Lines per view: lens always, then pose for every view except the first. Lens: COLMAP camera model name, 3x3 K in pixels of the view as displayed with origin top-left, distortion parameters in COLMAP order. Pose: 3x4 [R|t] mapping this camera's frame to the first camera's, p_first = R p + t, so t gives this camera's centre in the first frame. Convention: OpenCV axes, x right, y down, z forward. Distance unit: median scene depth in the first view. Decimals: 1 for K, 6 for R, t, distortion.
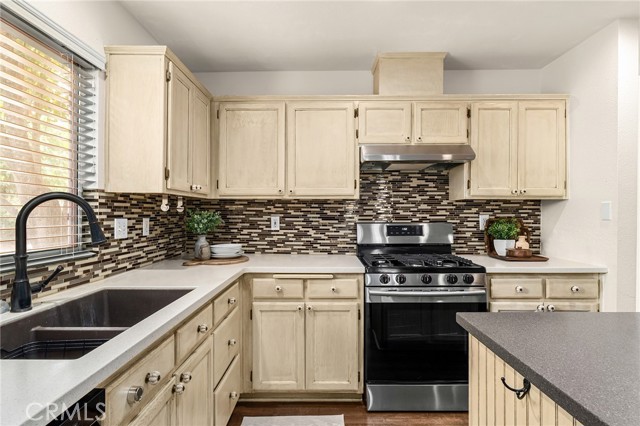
lens RADIAL K [[333.3, 0, 320.0], [0, 333.3, 213.0], [0, 0, 1]] dist [-0.002218, -0.000401]
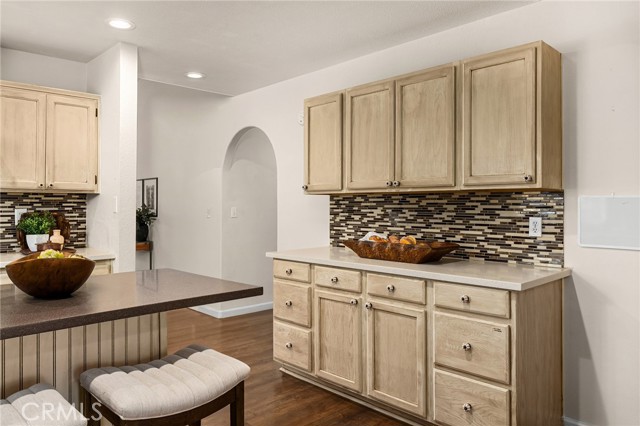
lens RADIAL K [[460.0, 0, 320.4], [0, 460.0, 200.5], [0, 0, 1]] dist [-0.000713, -0.000810]
pose [[0.715126, 0.003200, 0.698989, 0.213160], [0.003415, 0.999962, -0.008071, -0.004580], [-0.698988, 0.008158, 0.715087, -0.525502]]
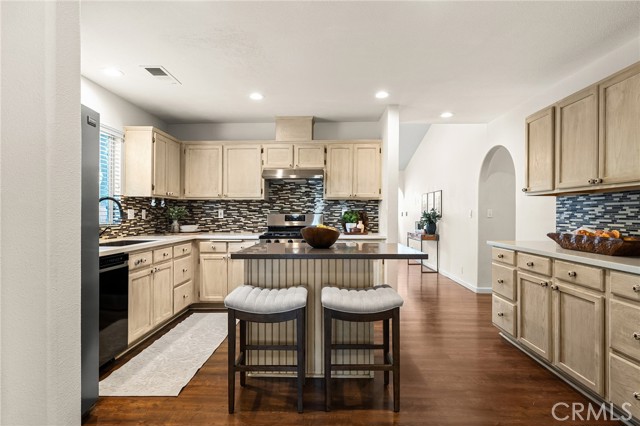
lens RADIAL K [[337.6, 0, 320.0], [0, 337.6, 213.0], [0, 0, 1]] dist [-0.005314, 0.000235]
pose [[0.999859, -0.000311, -0.016774, 0.429716], [0.000259, 0.999995, -0.003148, 0.033883], [0.016775, 0.003143, 0.999854, -0.755132]]
